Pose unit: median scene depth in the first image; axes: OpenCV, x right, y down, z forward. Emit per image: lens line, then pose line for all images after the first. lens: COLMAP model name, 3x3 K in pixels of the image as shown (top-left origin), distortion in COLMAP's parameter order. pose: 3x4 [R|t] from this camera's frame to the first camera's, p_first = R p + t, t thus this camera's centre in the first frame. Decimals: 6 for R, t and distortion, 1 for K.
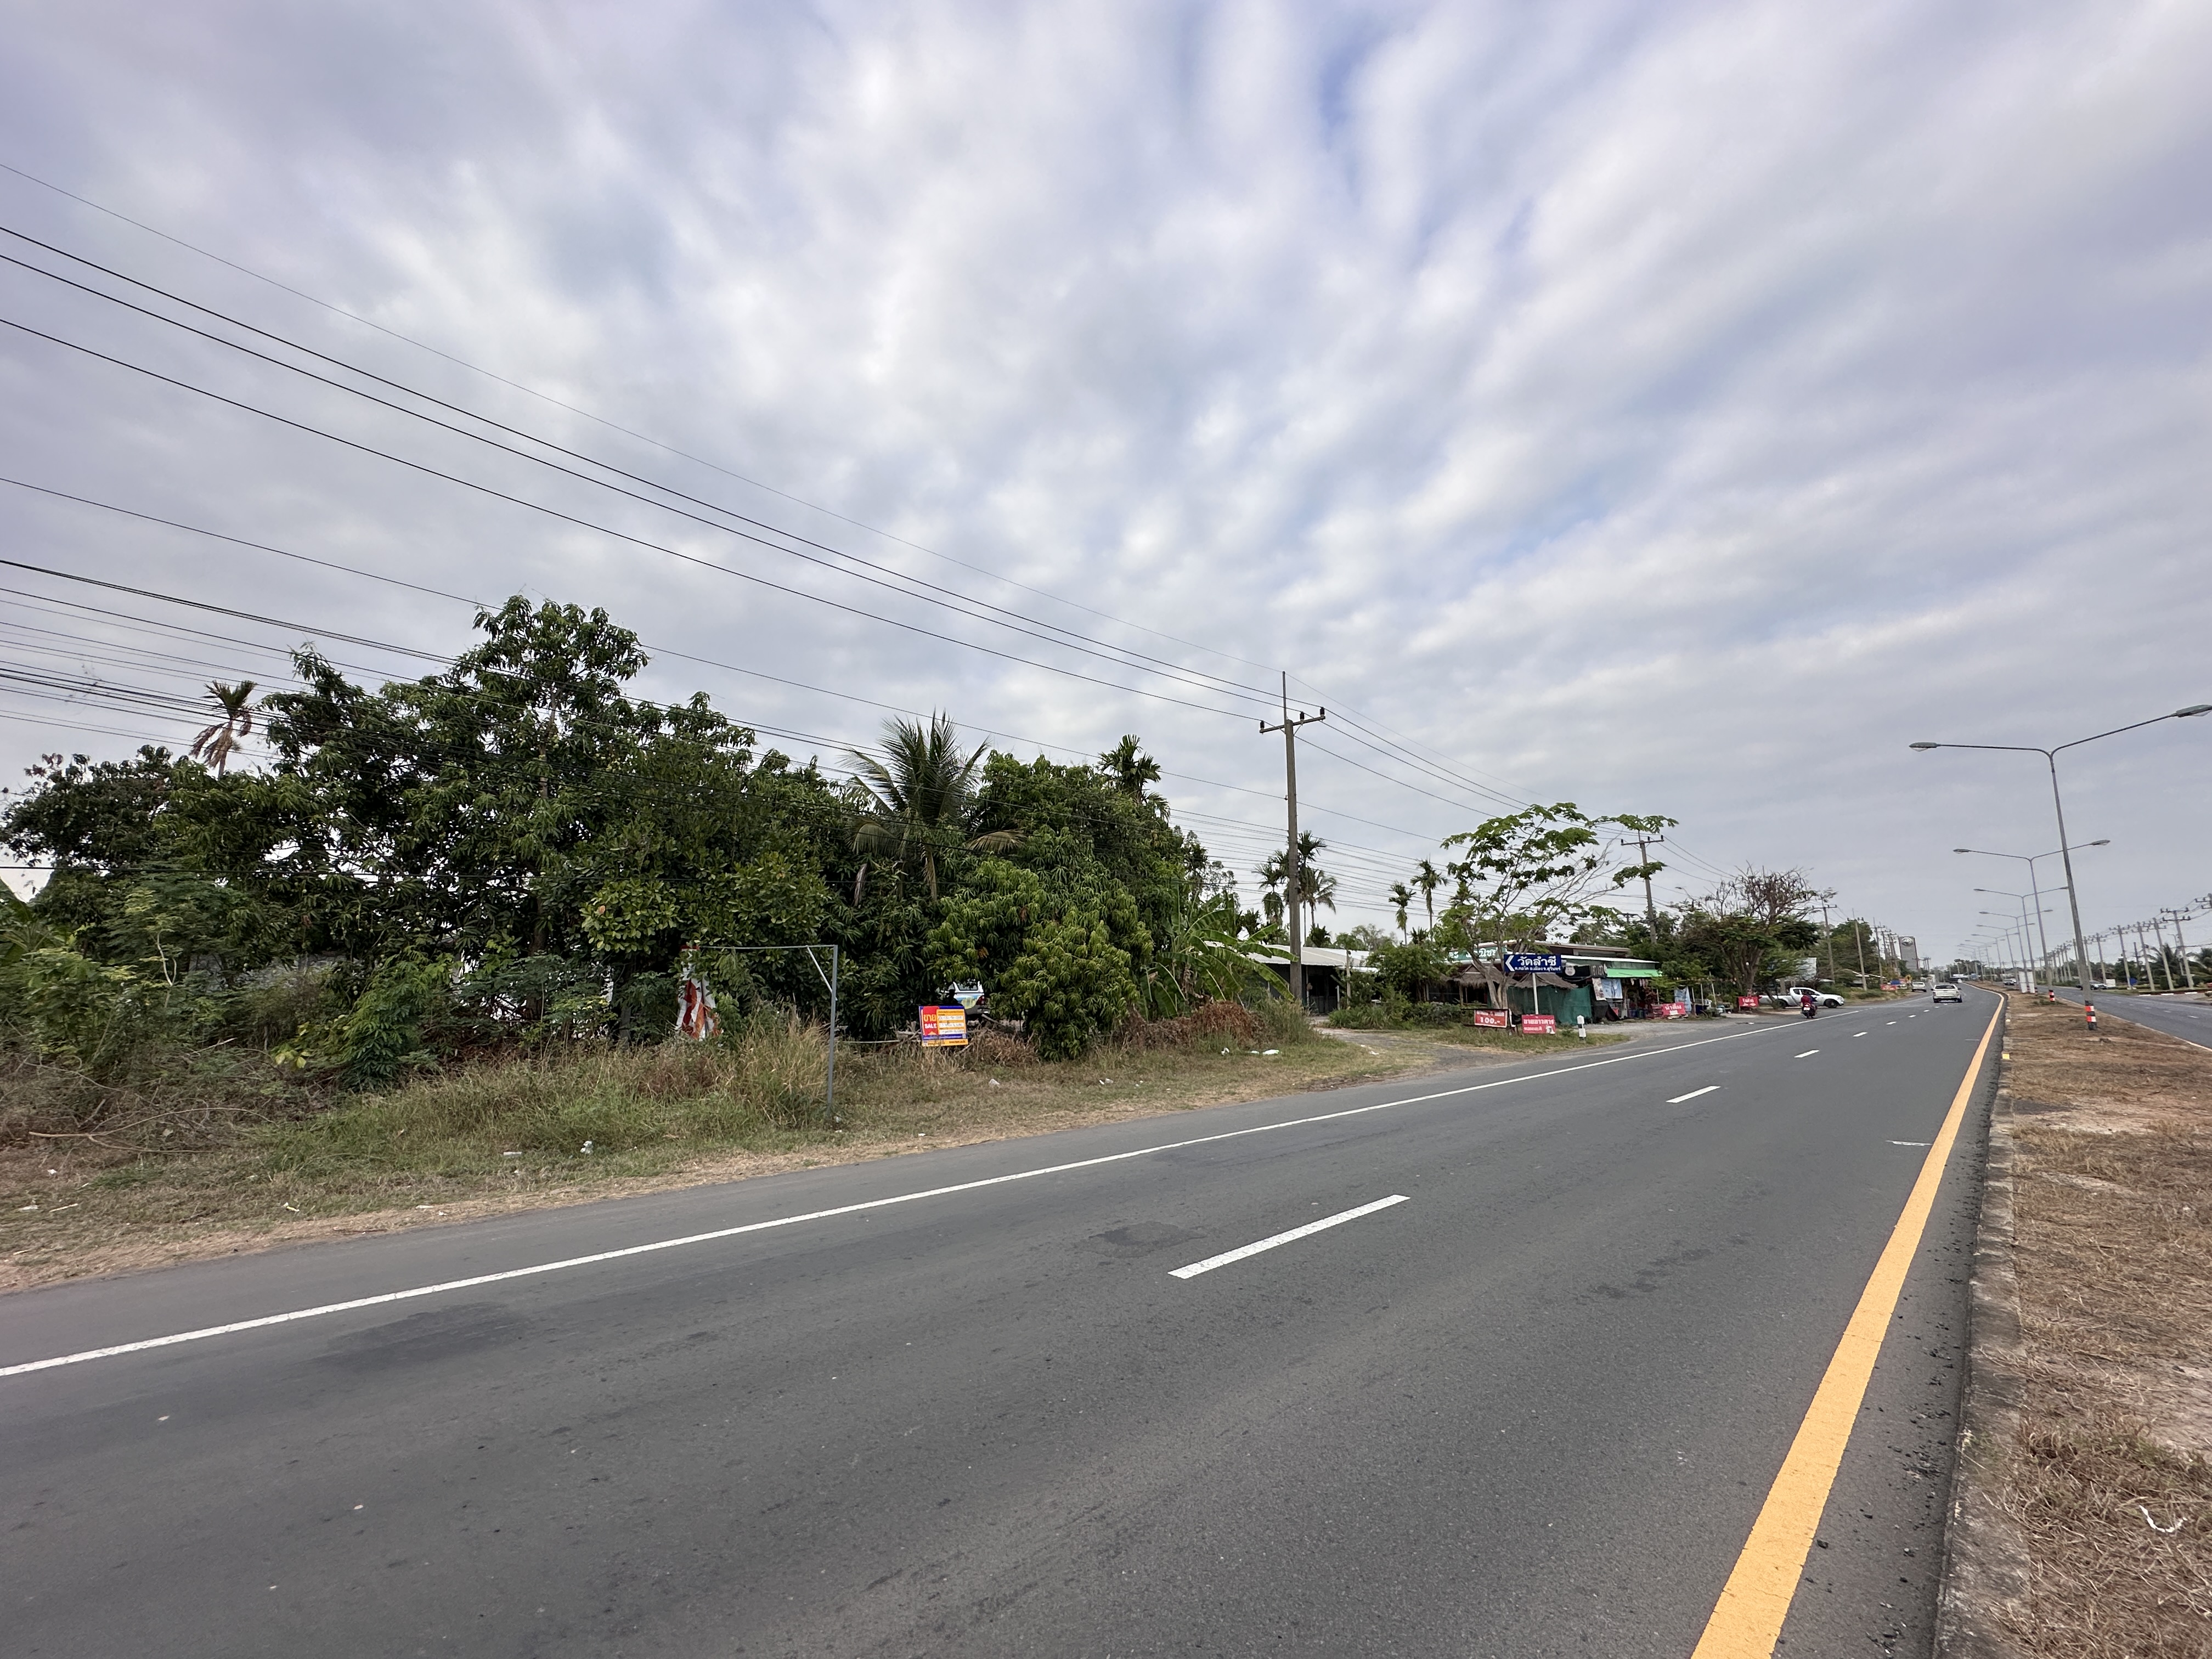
lens RADIAL K [[879.4, 0, 1106.4], [0, 879.4, 817.0], [0, 0, 1]] dist [-0.004917, 0.000094]
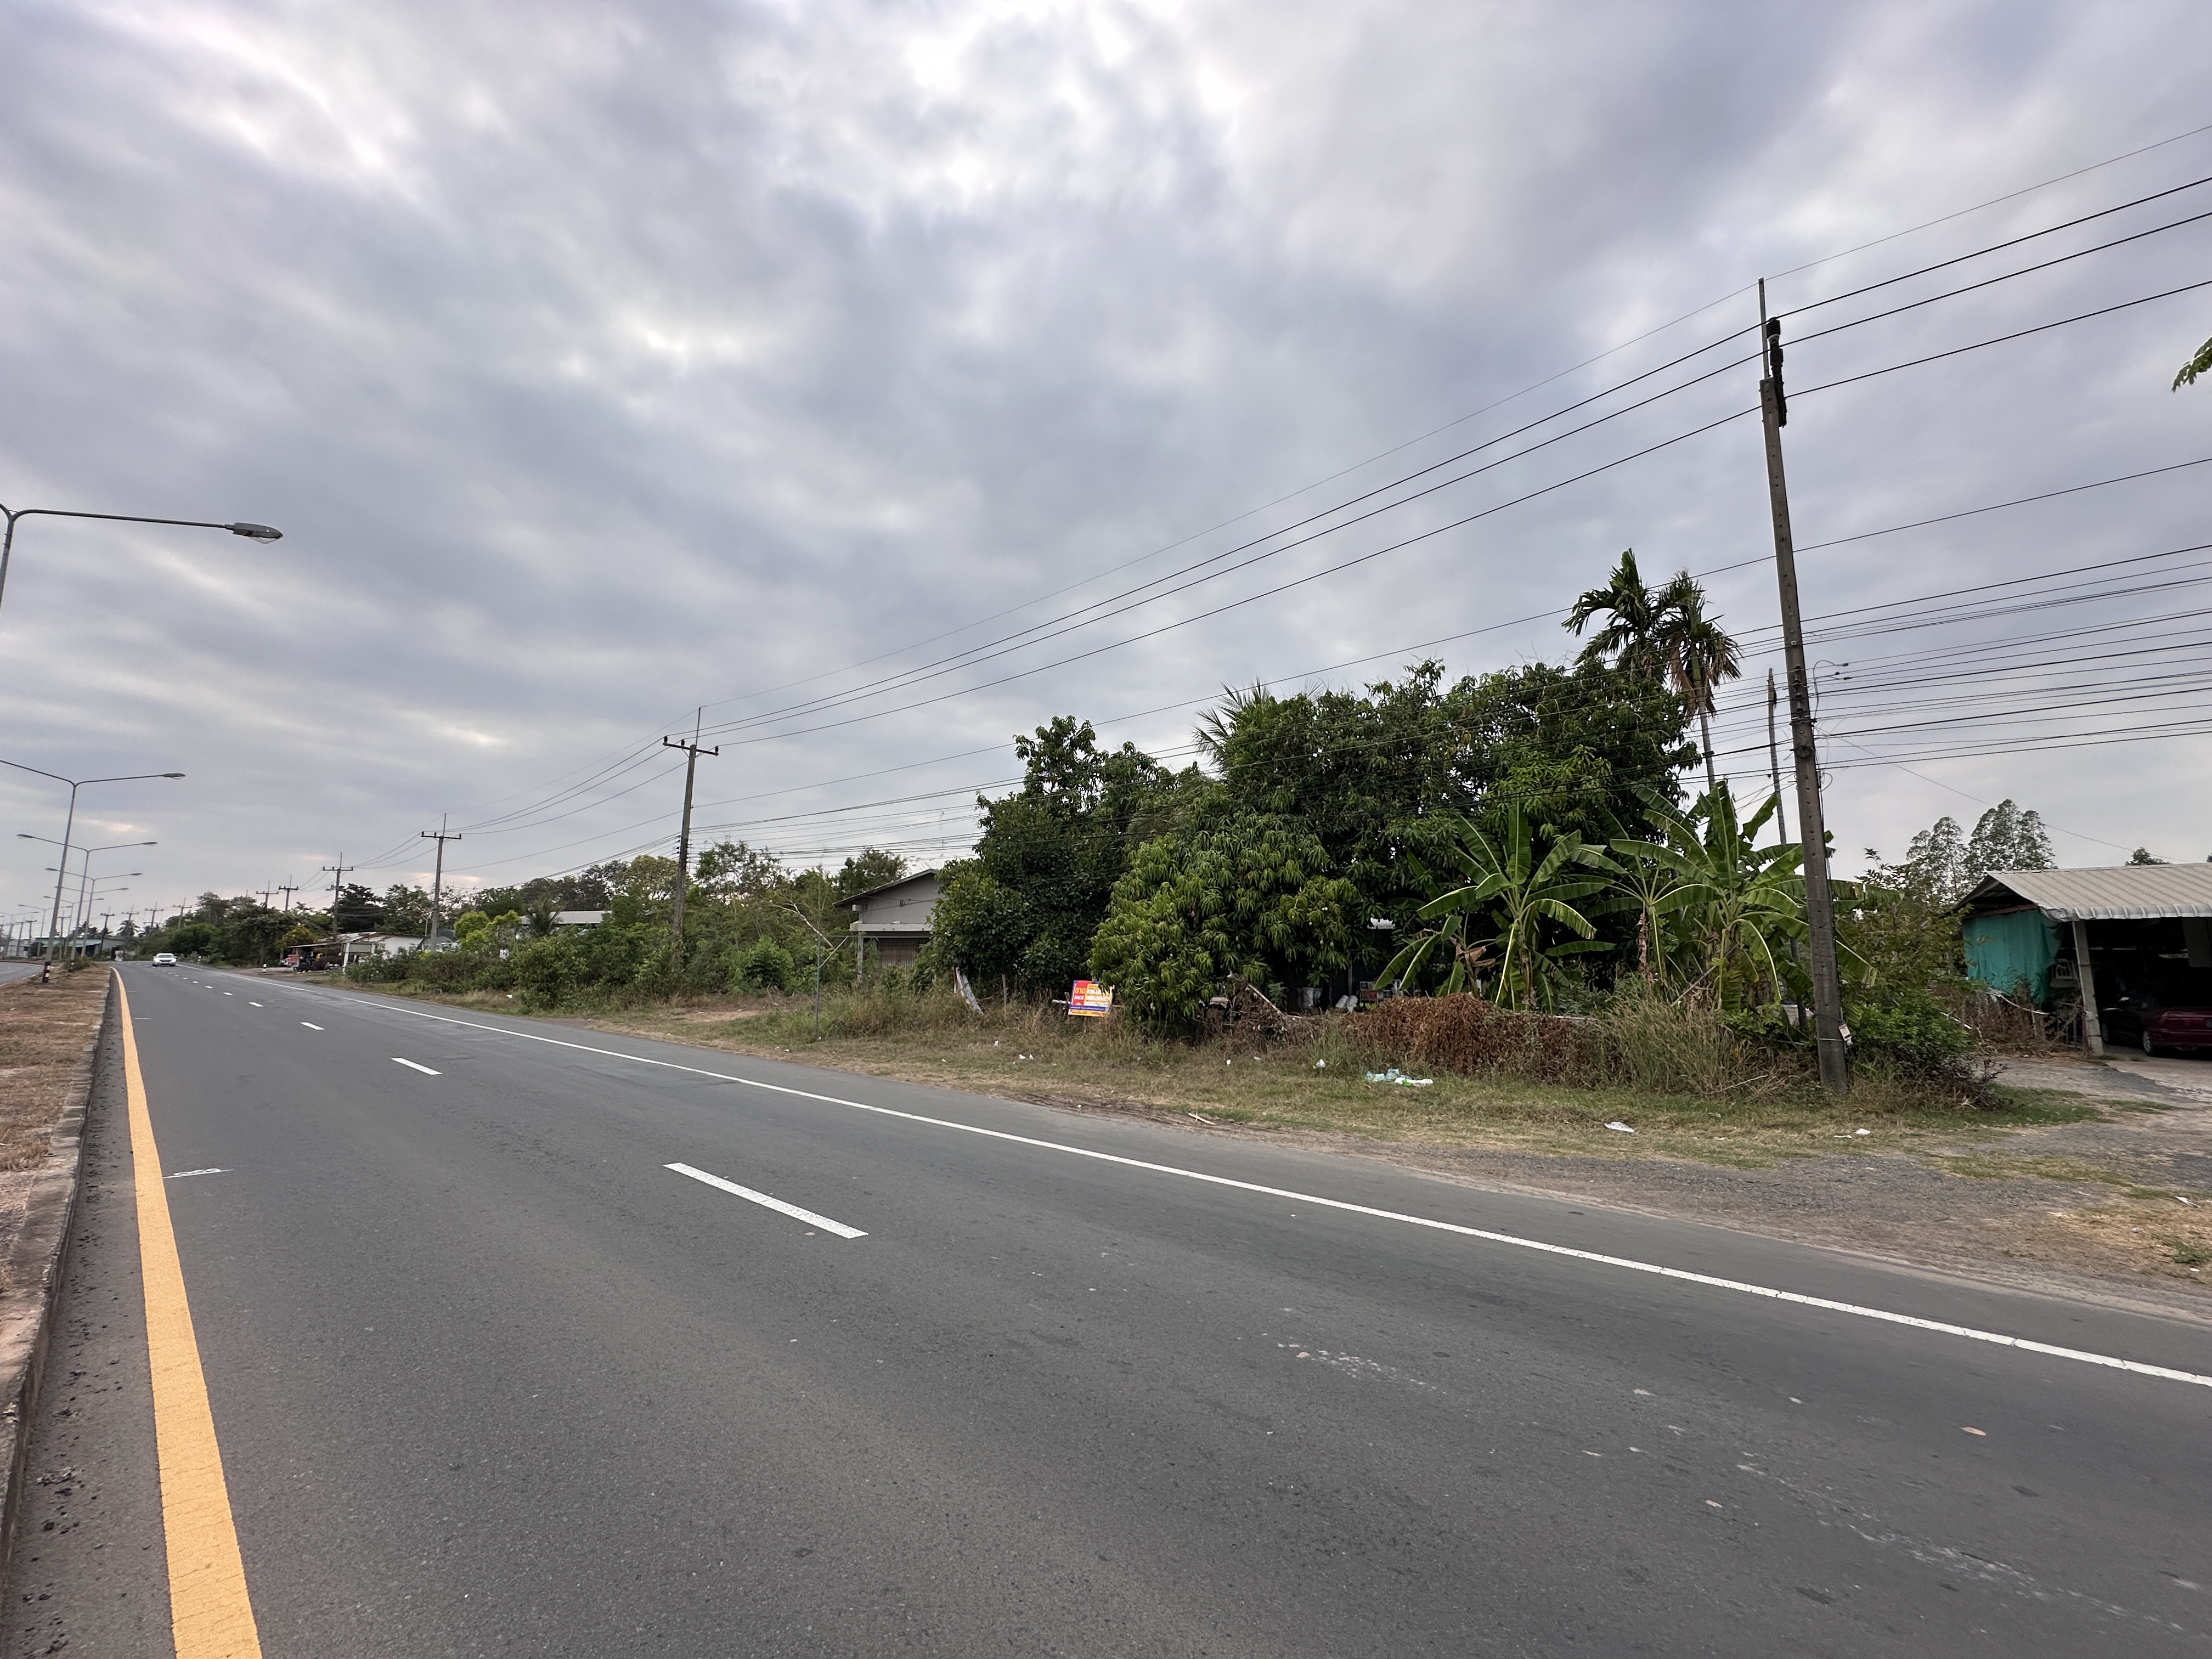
lens RADIAL K [[879.4, 0, 1106.4], [0, 879.4, 817.0], [0, 0, 1]] dist [-0.004917, 0.000094]
pose [[0.059926, -0.153687, -0.986301, 0.751331], [0.186210, 0.972453, -0.140216, 0.134472], [0.980681, -0.175257, 0.086893, 0.747987]]
